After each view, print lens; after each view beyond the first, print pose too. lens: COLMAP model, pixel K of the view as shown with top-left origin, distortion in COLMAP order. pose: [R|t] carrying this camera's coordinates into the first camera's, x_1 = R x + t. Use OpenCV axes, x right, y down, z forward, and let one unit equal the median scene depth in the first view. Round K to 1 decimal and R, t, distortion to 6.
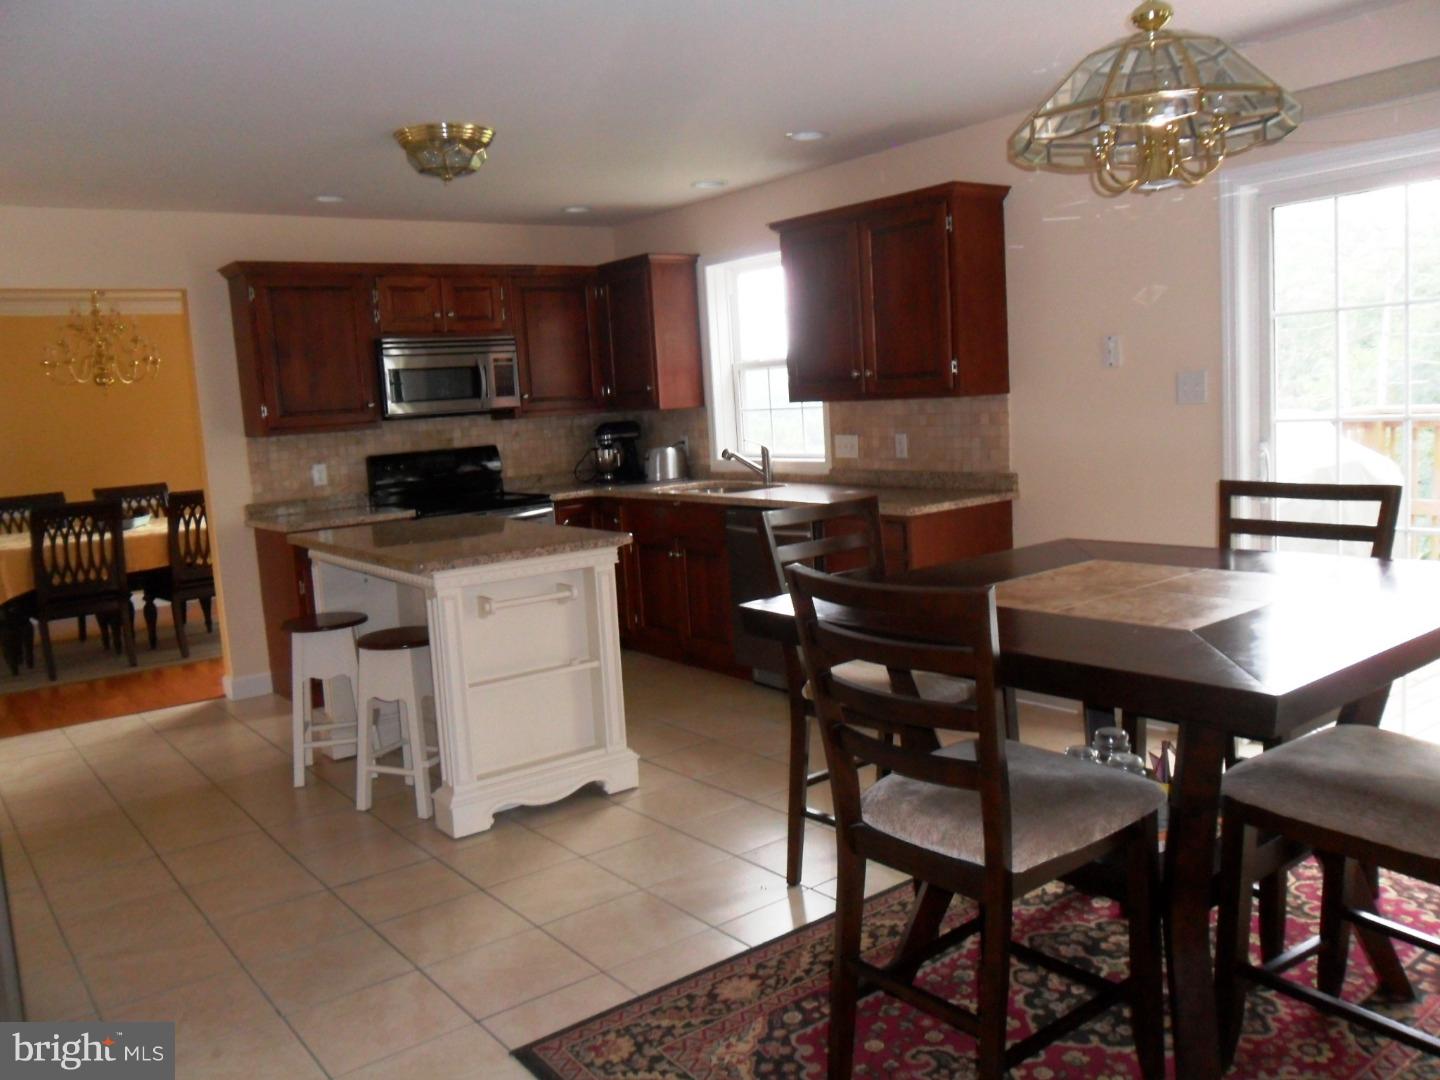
lens RADIAL K [[1156.2, 0, 696.0], [0, 1156.2, 539.2], [0, 0, 1]] dist [-0.024591, 0.000516]
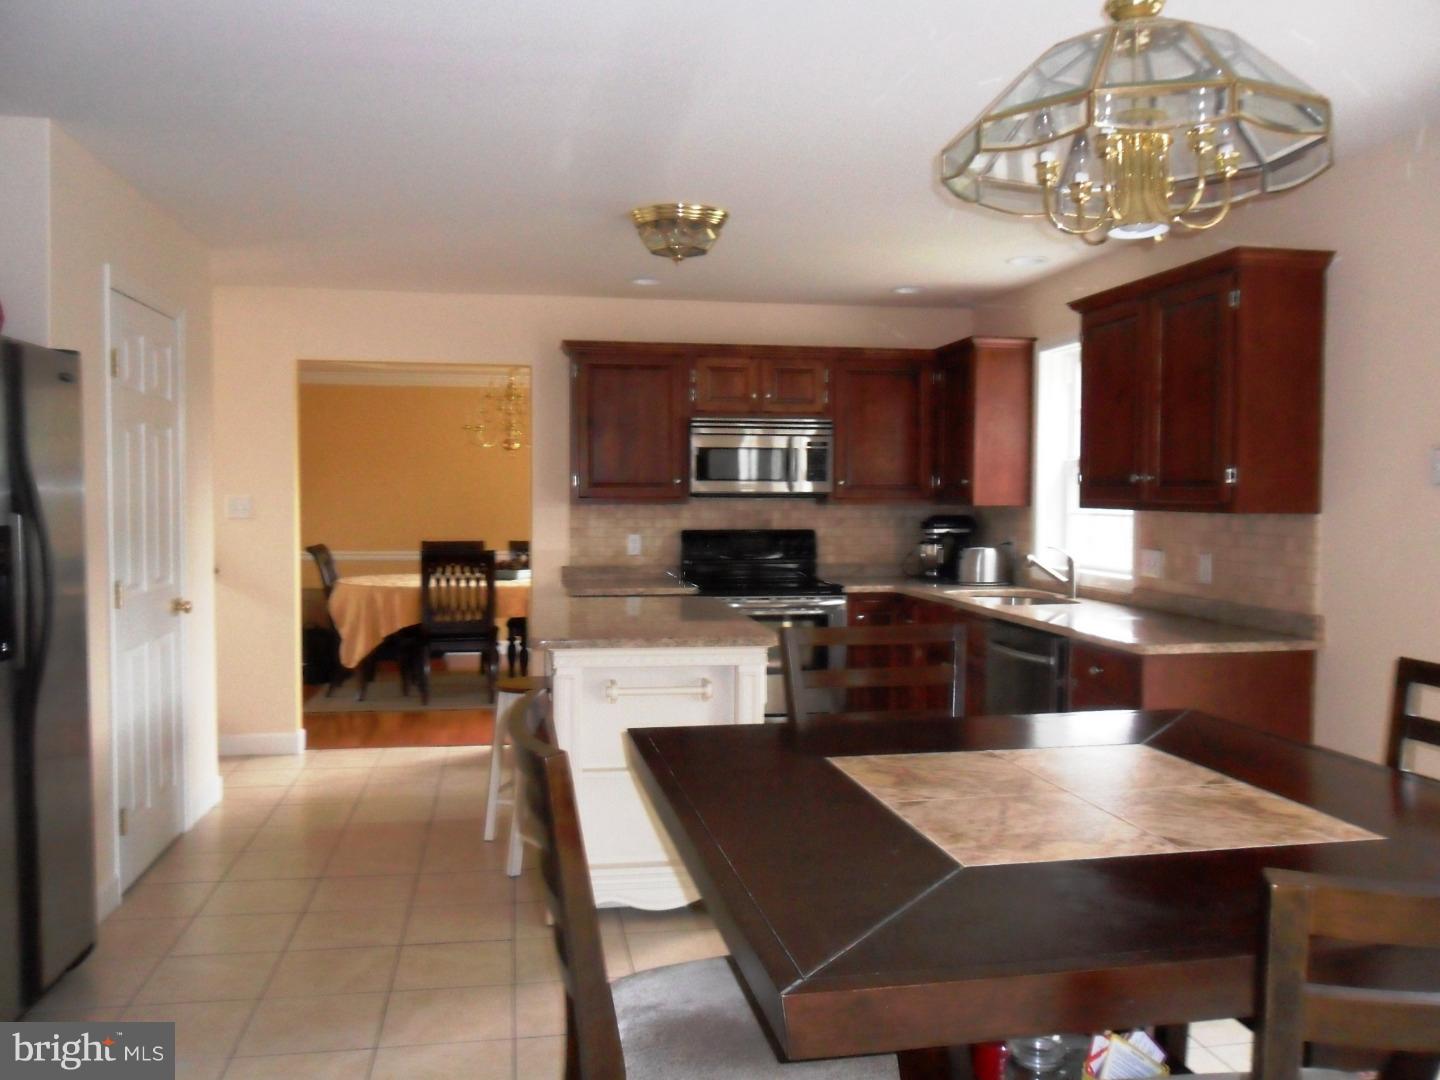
lens RADIAL K [[1156.2, 0, 696.0], [0, 1156.2, 539.2], [0, 0, 1]] dist [-0.024591, 0.000516]
pose [[0.891204, 0.081901, -0.446147, 0.193127], [-0.113654, 0.992508, -0.044832, -0.021194], [0.439133, 0.090661, 0.893836, 0.097782]]
